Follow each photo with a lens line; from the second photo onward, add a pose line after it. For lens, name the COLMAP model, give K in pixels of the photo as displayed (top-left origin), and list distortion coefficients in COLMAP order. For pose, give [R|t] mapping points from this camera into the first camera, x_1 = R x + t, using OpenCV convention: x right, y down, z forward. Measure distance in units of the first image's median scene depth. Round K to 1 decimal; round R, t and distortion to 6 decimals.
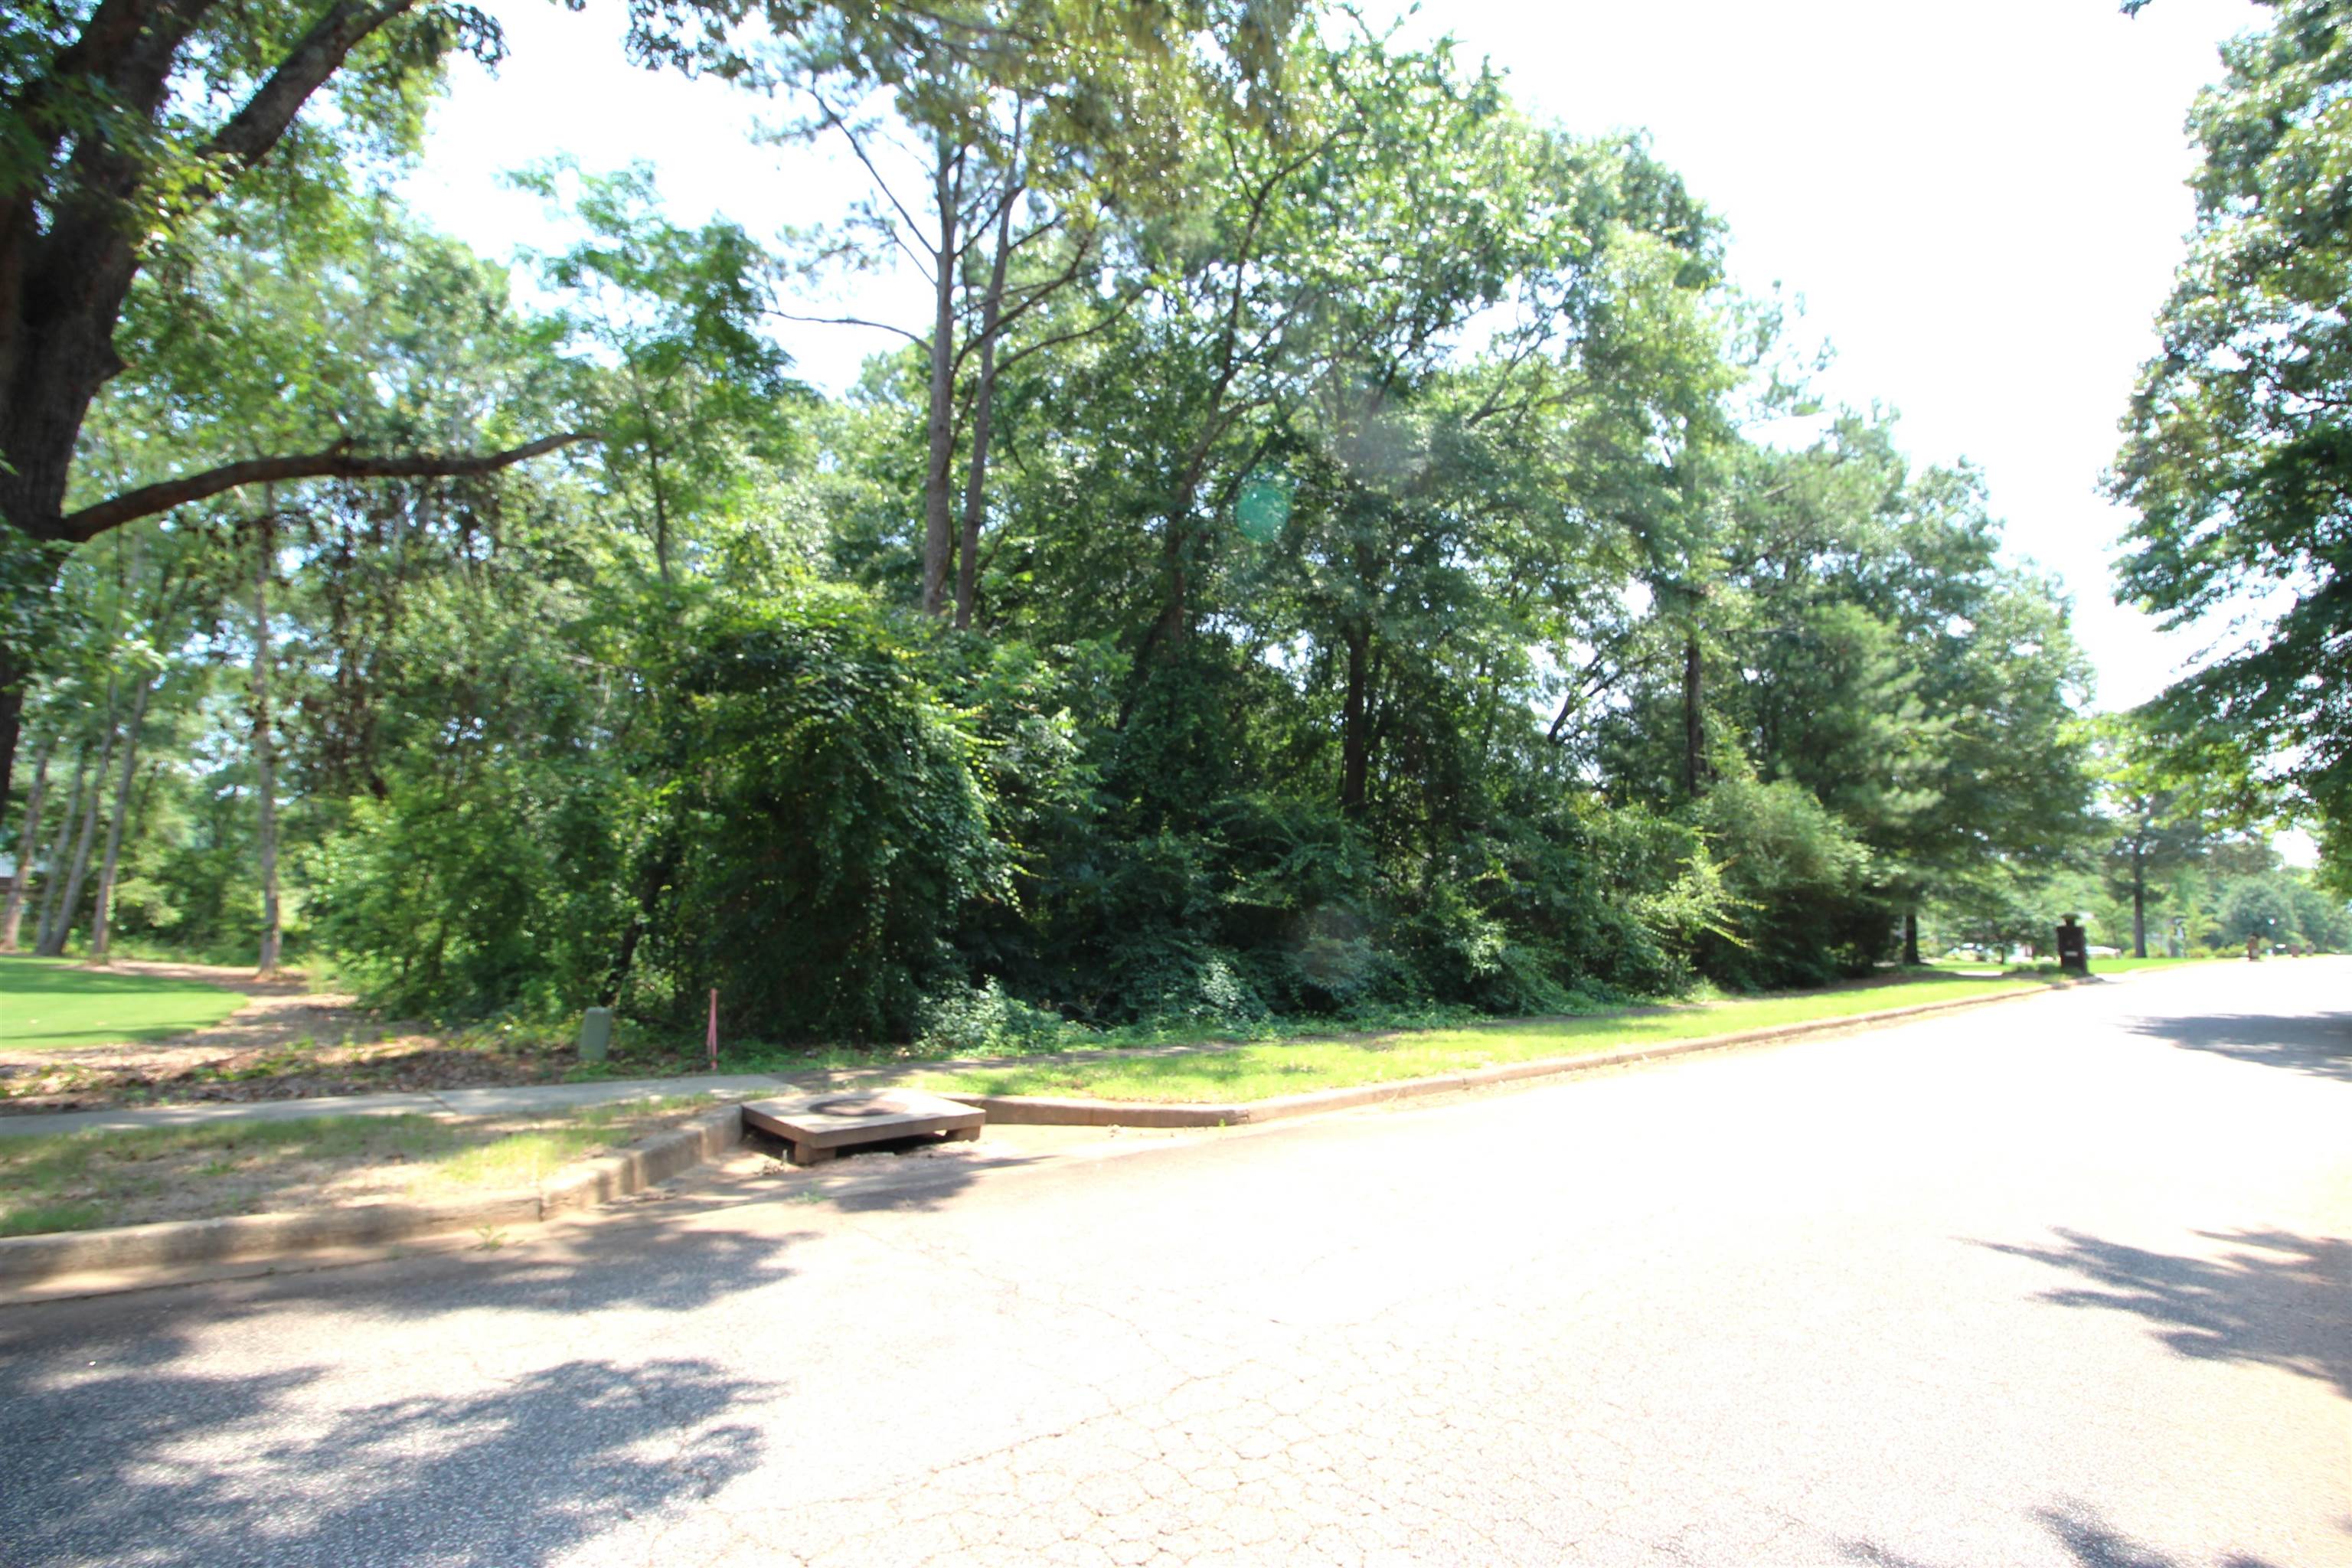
lens RADIAL K [[1149.4, 0, 1176.0], [0, 1149.4, 784.0], [0, 0, 1]] dist [0.002213, -0.013069]
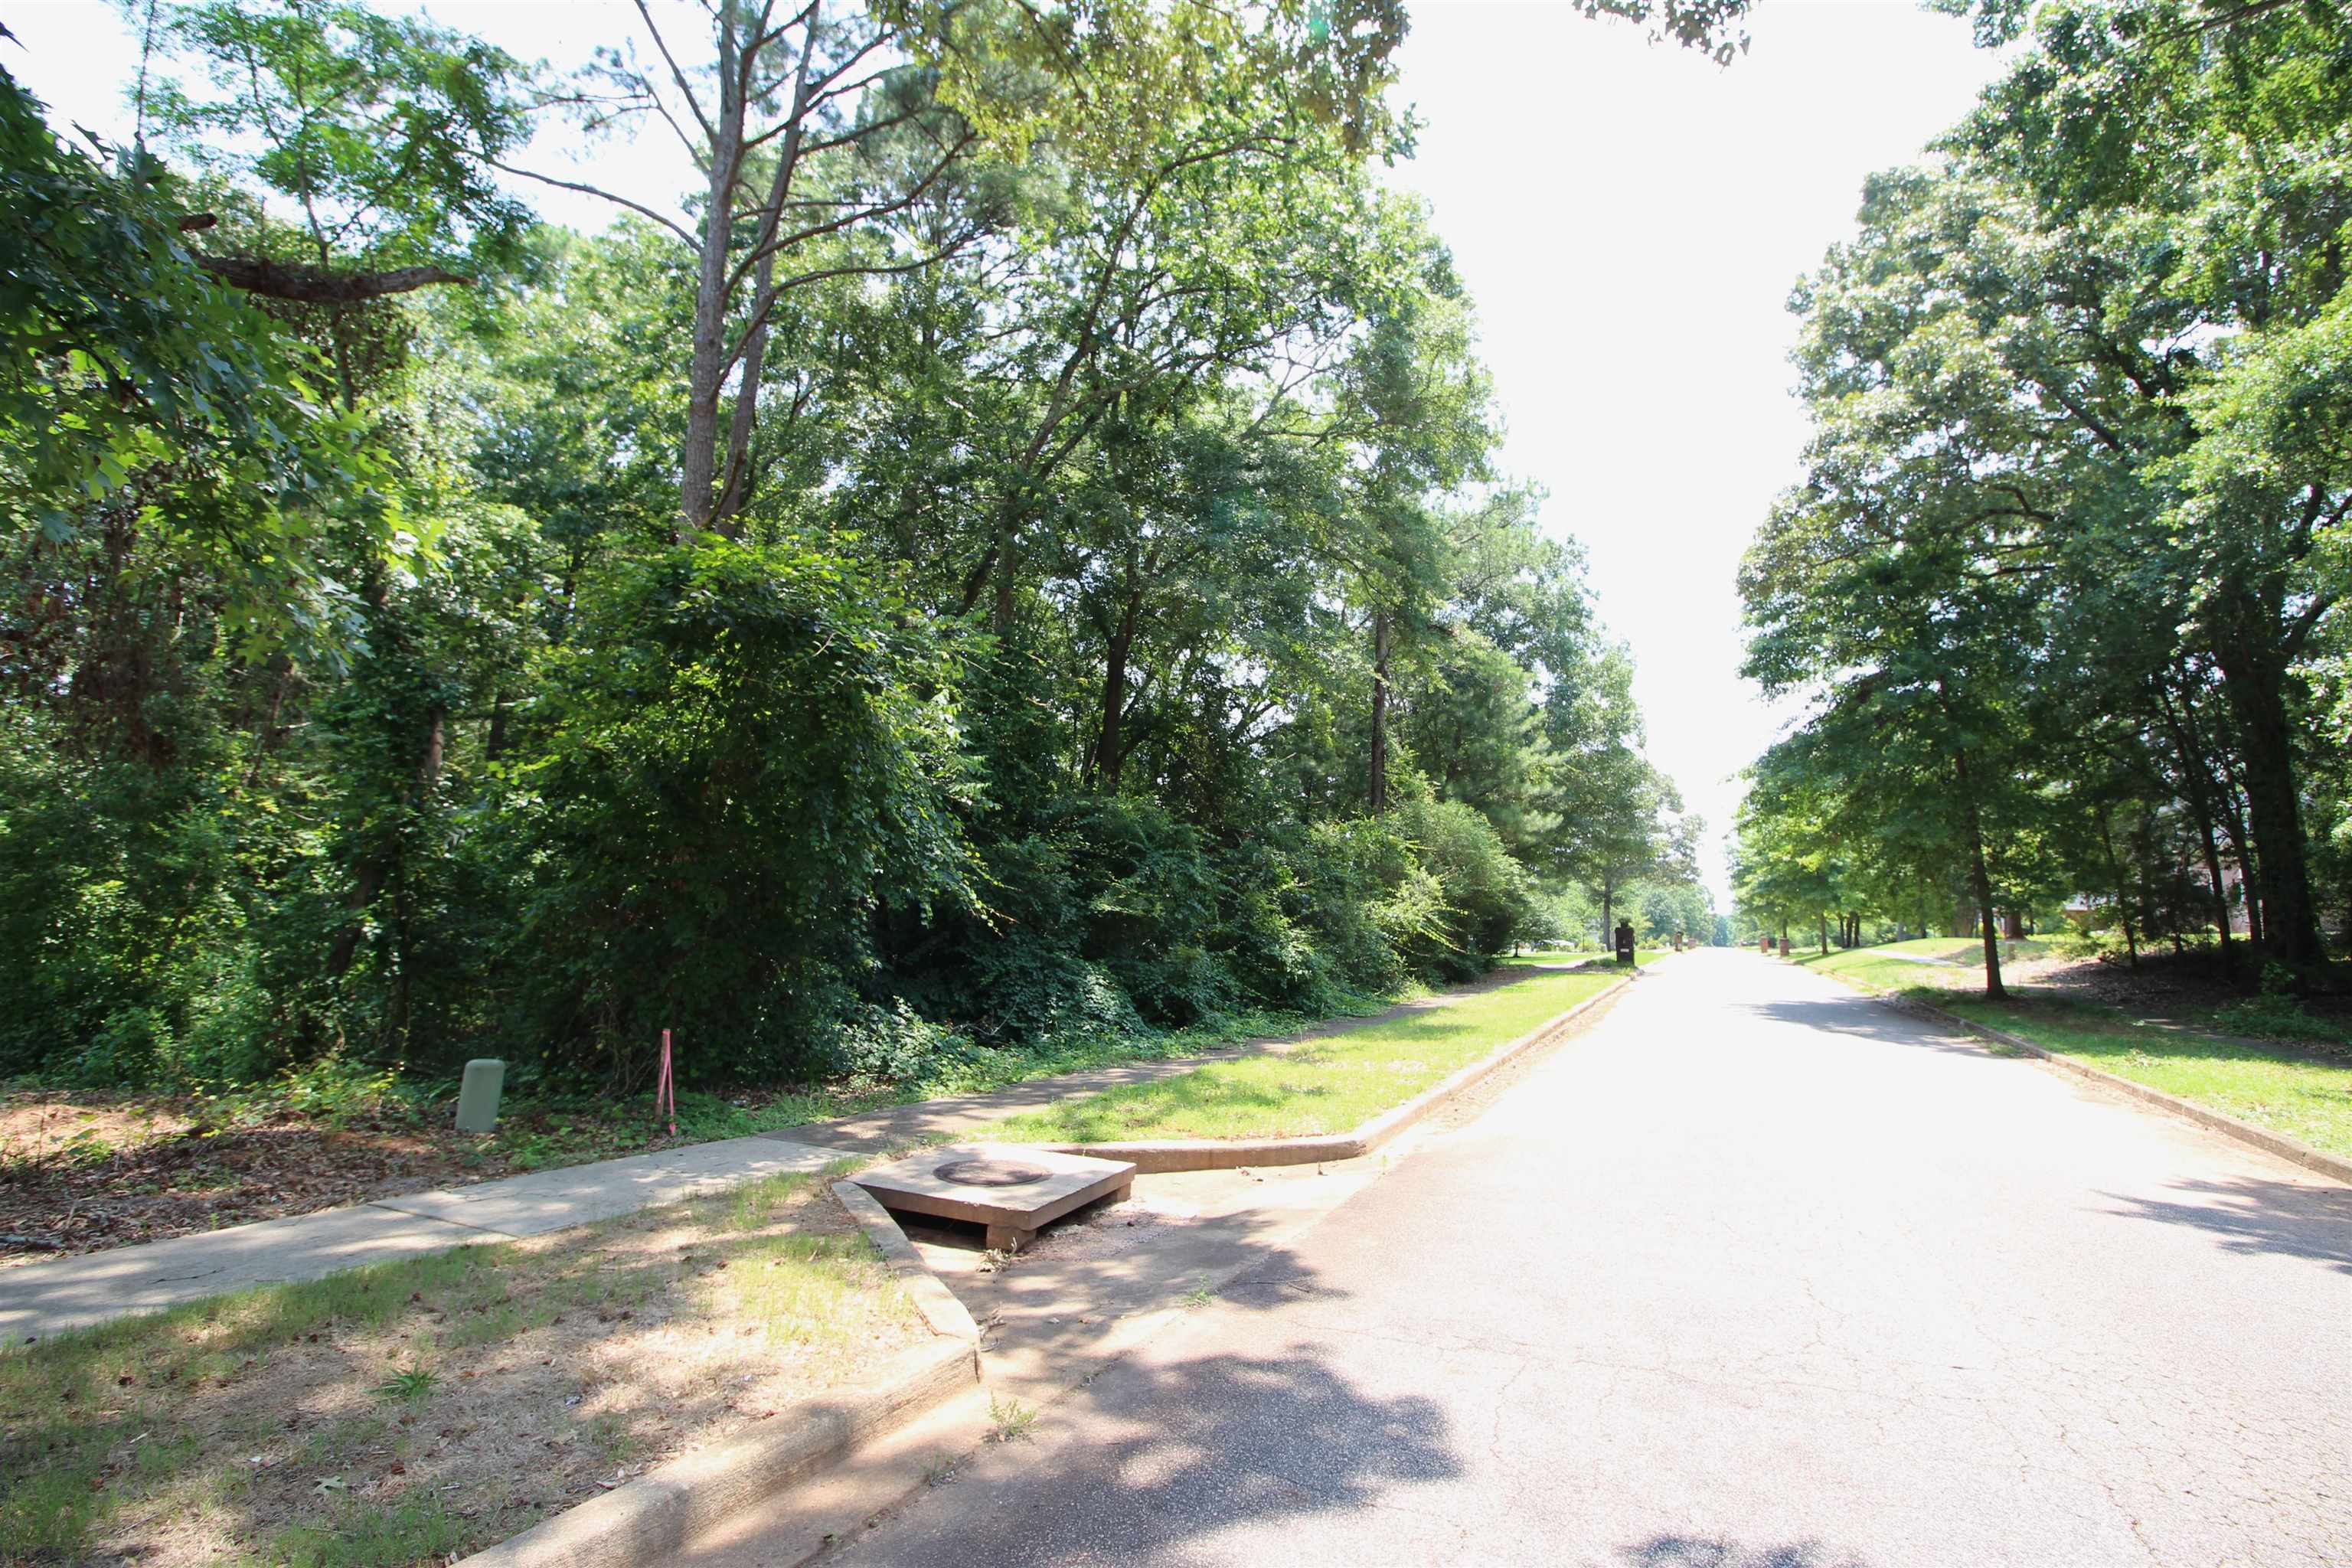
lens RADIAL K [[1149.4, 0, 1176.0], [0, 1149.4, 784.0], [0, 0, 1]] dist [0.002213, -0.013069]
pose [[0.915936, 0.050750, 0.398103, -0.200470], [-0.054503, 0.998512, -0.001894, -0.002123], [-0.397606, -0.019963, 0.917339, 0.076123]]
